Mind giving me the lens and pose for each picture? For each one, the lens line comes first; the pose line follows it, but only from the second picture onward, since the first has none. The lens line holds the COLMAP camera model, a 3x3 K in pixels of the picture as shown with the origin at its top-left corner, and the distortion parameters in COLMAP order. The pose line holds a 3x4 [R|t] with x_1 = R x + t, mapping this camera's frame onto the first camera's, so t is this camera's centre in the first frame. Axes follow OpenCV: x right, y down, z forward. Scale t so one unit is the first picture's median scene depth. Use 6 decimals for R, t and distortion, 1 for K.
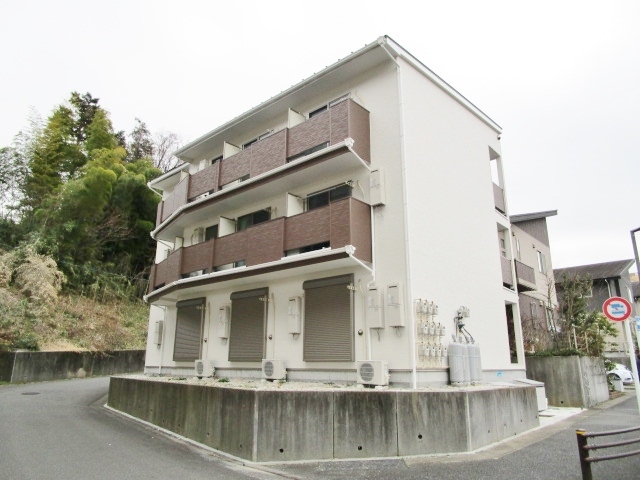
lens RADIAL K [[458.4, 0, 320.0], [0, 458.4, 240.0], [0, 0, 1]] dist [-0.025165, -0.000015]
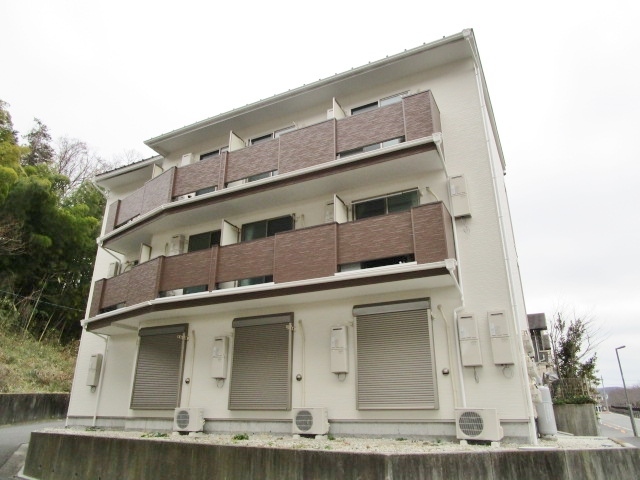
lens RADIAL K [[451.1, 0, 319.7], [0, 451.1, 246.2], [0, 0, 1]] dist [-0.005848, -0.024143]
pose [[0.963414, 0.092598, 0.251515, -0.246275], [-0.069483, 0.992629, -0.099295, 0.057515], [-0.258856, 0.078186, 0.962746, 0.212578]]
